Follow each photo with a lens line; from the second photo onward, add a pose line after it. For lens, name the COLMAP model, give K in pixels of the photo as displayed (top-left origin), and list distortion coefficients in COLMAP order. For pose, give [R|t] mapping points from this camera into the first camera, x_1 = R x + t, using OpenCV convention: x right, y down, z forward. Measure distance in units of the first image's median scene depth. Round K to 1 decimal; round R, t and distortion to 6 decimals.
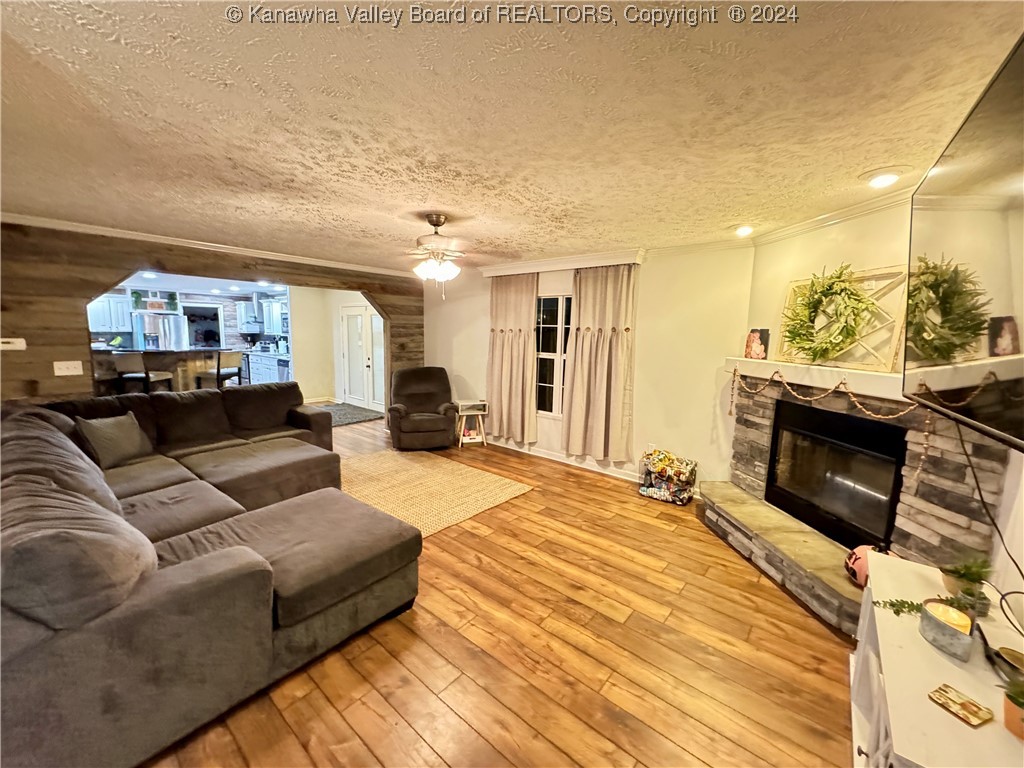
lens RADIAL K [[402.7, 0, 510.8], [0, 402.7, 385.0], [0, 0, 1]] dist [-0.003930, -0.000146]
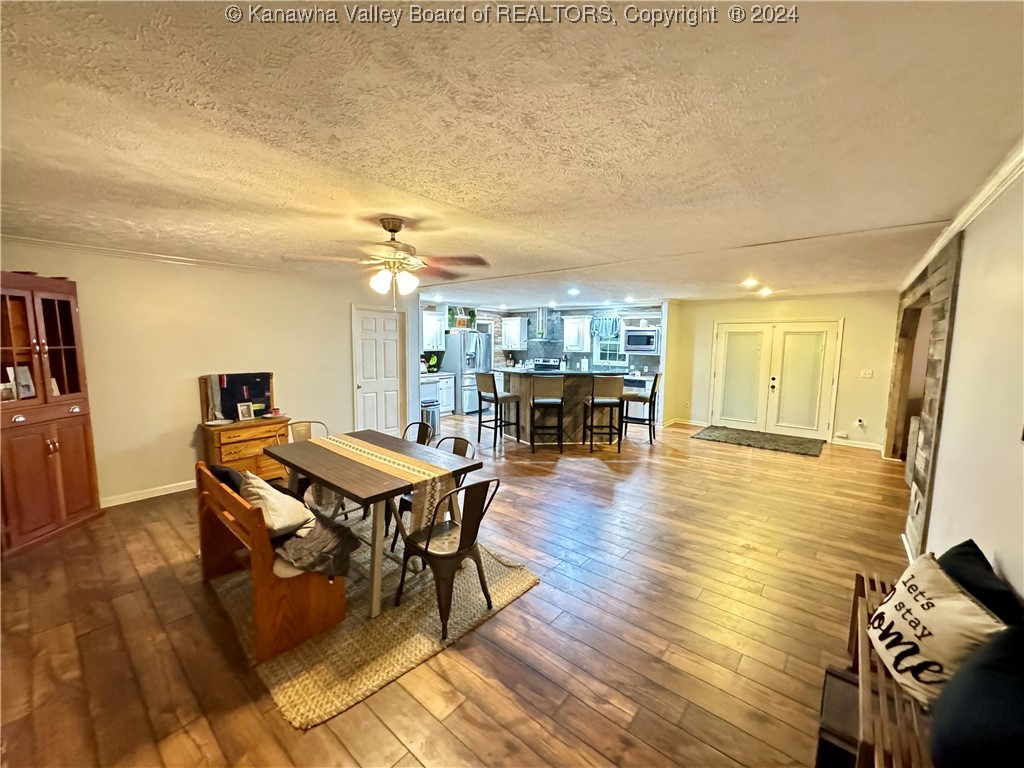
lens RADIAL K [[402.7, 0, 511.3], [0, 402.7, 385.1], [0, 0, 1]] dist [-0.003930, -0.000146]
pose [[0.999907, -0.007451, -0.011409, -0.735106], [0.007144, 0.999616, -0.026783, -0.023321], [0.011604, 0.026699, 0.999576, 0.048257]]
